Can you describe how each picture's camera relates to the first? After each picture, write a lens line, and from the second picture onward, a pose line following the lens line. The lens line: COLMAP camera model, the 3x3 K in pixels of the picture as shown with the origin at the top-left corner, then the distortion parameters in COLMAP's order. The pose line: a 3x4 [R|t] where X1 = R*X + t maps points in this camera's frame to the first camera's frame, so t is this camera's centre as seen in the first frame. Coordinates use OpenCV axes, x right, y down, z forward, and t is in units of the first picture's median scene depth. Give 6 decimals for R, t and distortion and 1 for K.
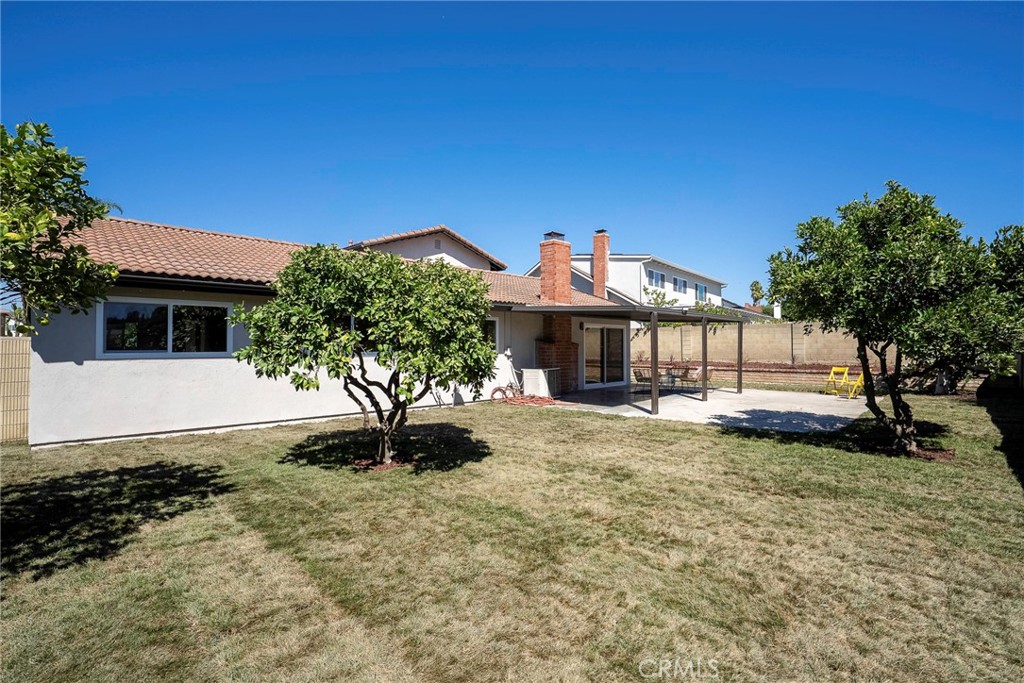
lens RADIAL K [[480.2, 0, 512.0], [0, 480.2, 341.5], [0, 0, 1]] dist [-0.066380, -0.000012]
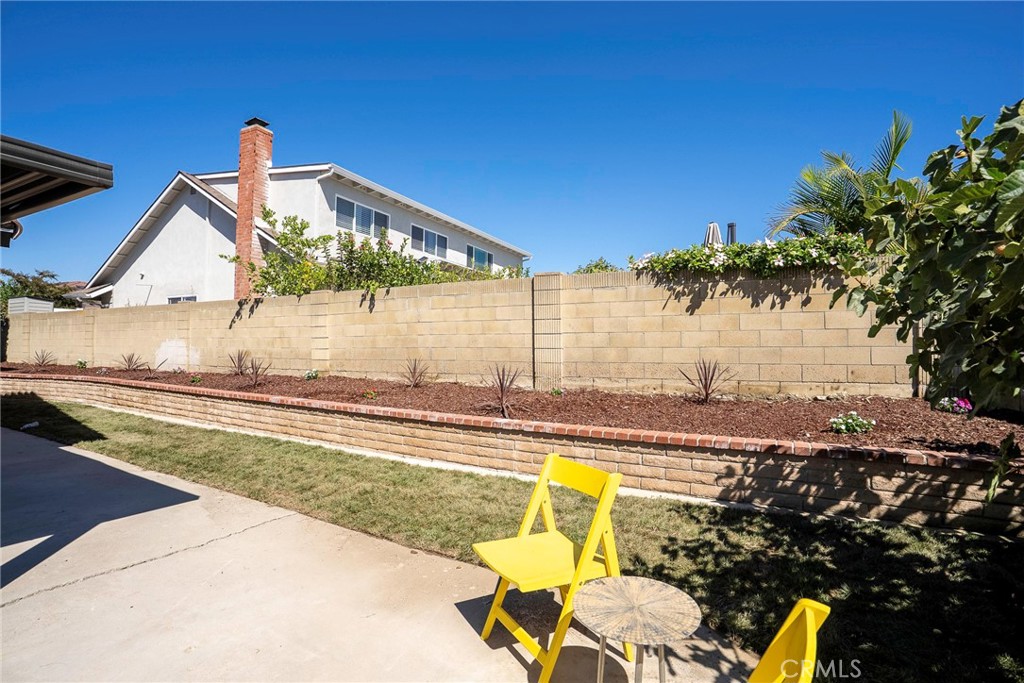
lens RADIAL K [[480.2, 0, 512.0], [0, 480.2, 341.5], [0, 0, 1]] dist [-0.066380, -0.000012]
pose [[0.965140, 0.007871, 0.261616, 0.473257], [-0.007679, 0.999969, -0.001753, 0.011345], [-0.261622, -0.000317, 0.965170, 0.627885]]
